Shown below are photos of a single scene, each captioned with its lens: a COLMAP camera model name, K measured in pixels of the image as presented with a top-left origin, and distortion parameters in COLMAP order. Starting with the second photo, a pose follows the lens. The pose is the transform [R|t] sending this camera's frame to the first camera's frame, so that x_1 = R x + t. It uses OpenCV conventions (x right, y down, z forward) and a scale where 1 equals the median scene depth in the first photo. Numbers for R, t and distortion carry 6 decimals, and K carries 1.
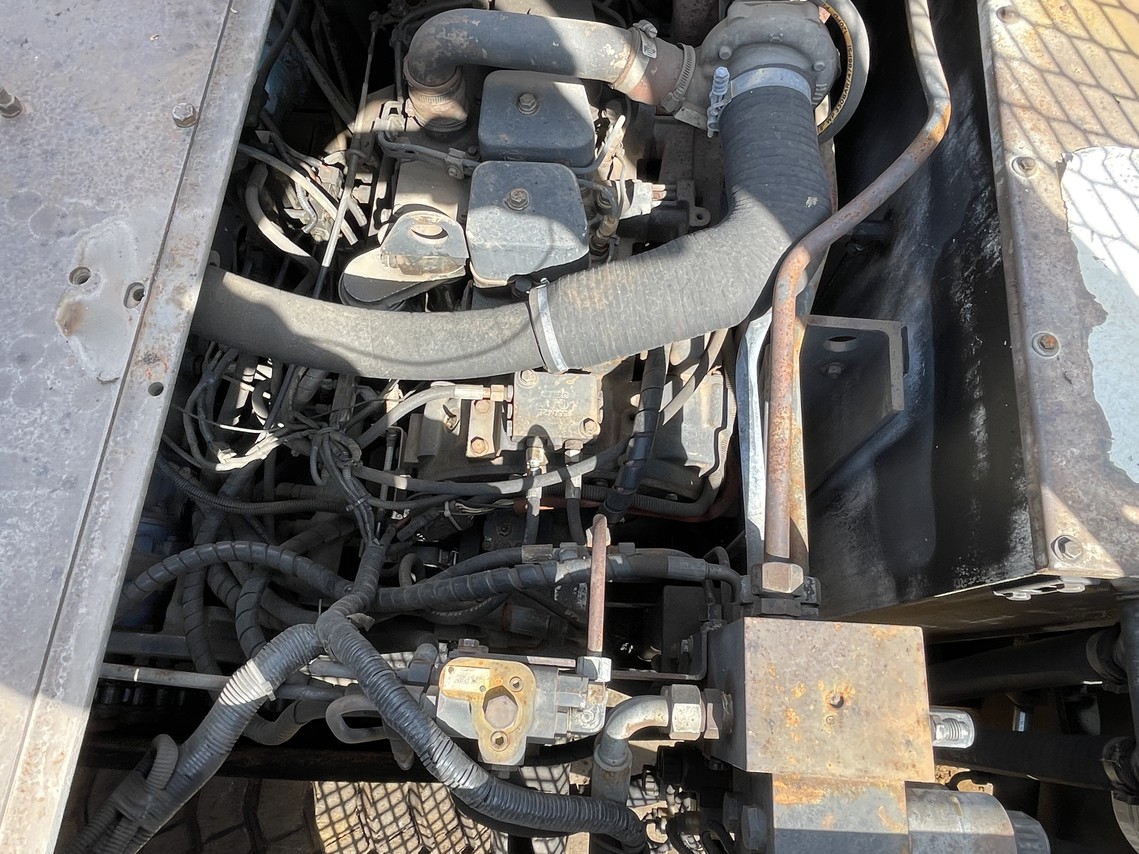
lens RADIAL K [[772.8, 0, 564.5], [0, 772.8, 427.9], [0, 0, 1]] dist [-0.025679, 0.007931]
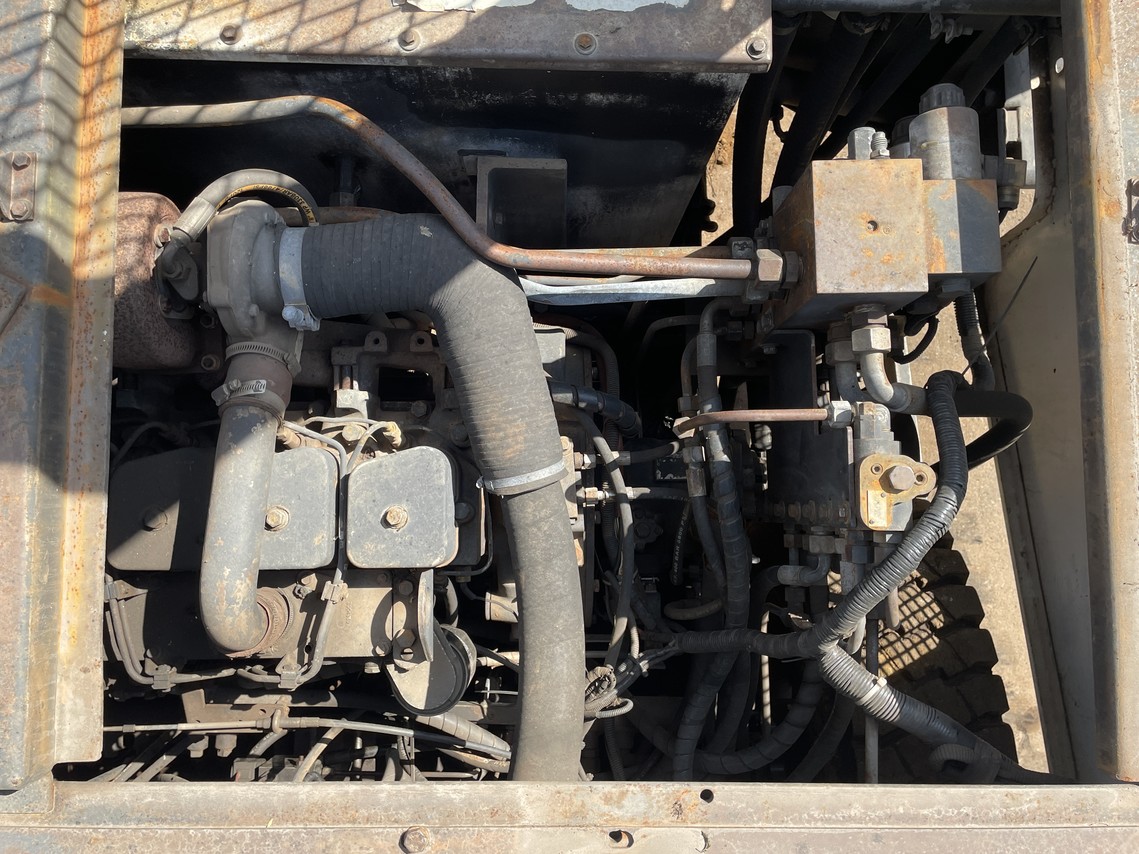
lens RADIAL K [[885.4, 0, 567.1], [0, 885.4, 422.3], [0, 0, 1]] dist [0.017654, -0.009509]
pose [[-0.071710, -0.991465, 0.108878, -0.099863], [0.943103, -0.031866, 0.330970, -0.582568], [-0.324676, 0.126417, 0.937339, -0.203772]]
